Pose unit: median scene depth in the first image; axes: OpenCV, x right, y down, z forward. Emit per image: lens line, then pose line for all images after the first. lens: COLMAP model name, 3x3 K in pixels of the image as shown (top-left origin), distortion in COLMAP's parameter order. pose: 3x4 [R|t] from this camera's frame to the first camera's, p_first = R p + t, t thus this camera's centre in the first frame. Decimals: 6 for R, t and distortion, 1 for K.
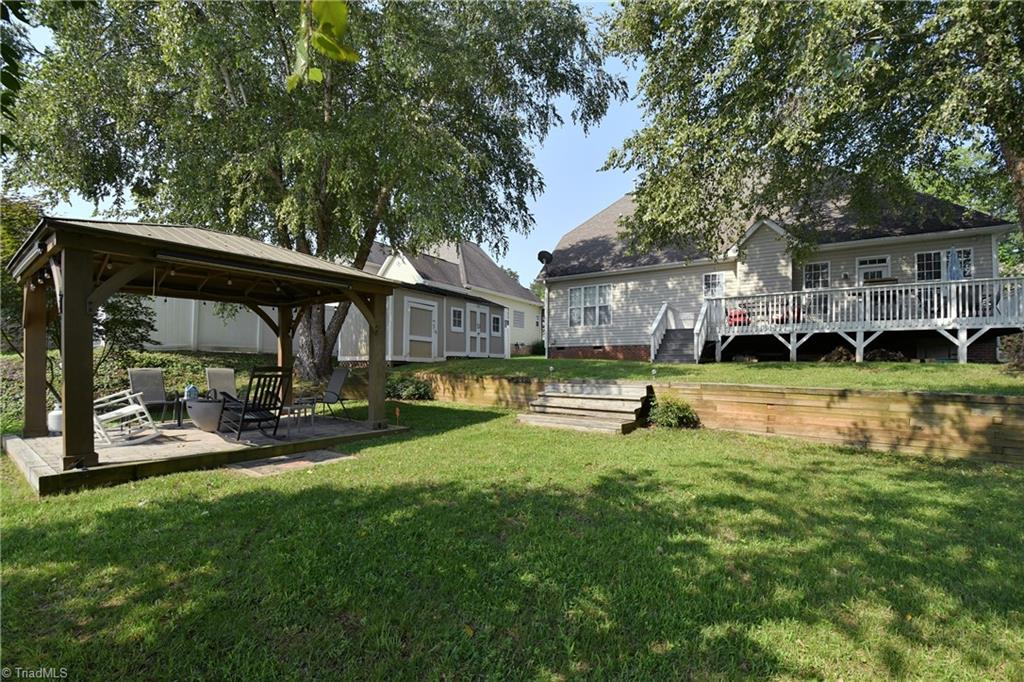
lens RADIAL K [[495.8, 0, 512.0], [0, 495.8, 341.0], [0, 0, 1]] dist [-0.001617, -0.000530]
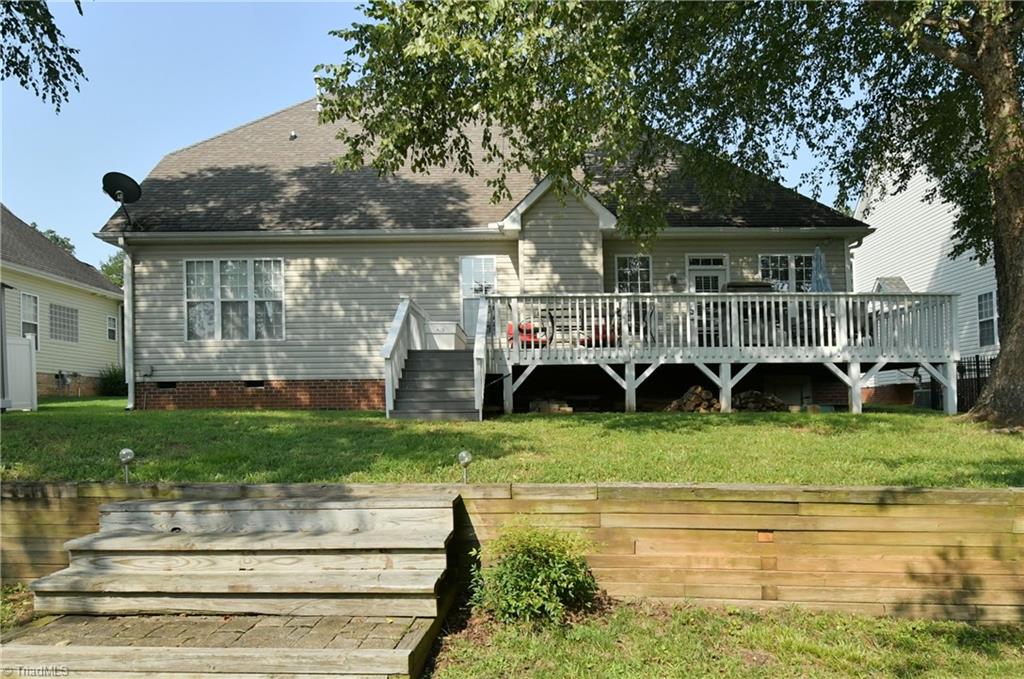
lens RADIAL K [[506.0, 0, 513.1], [0, 506.0, 414.8], [0, 0, 1]] dist [-0.013467, -0.001426]
pose [[0.773139, -0.035408, 0.633248, 0.065997], [-0.016641, 0.996964, 0.076061, 0.002324], [-0.634018, -0.069343, 0.770203, 0.563225]]
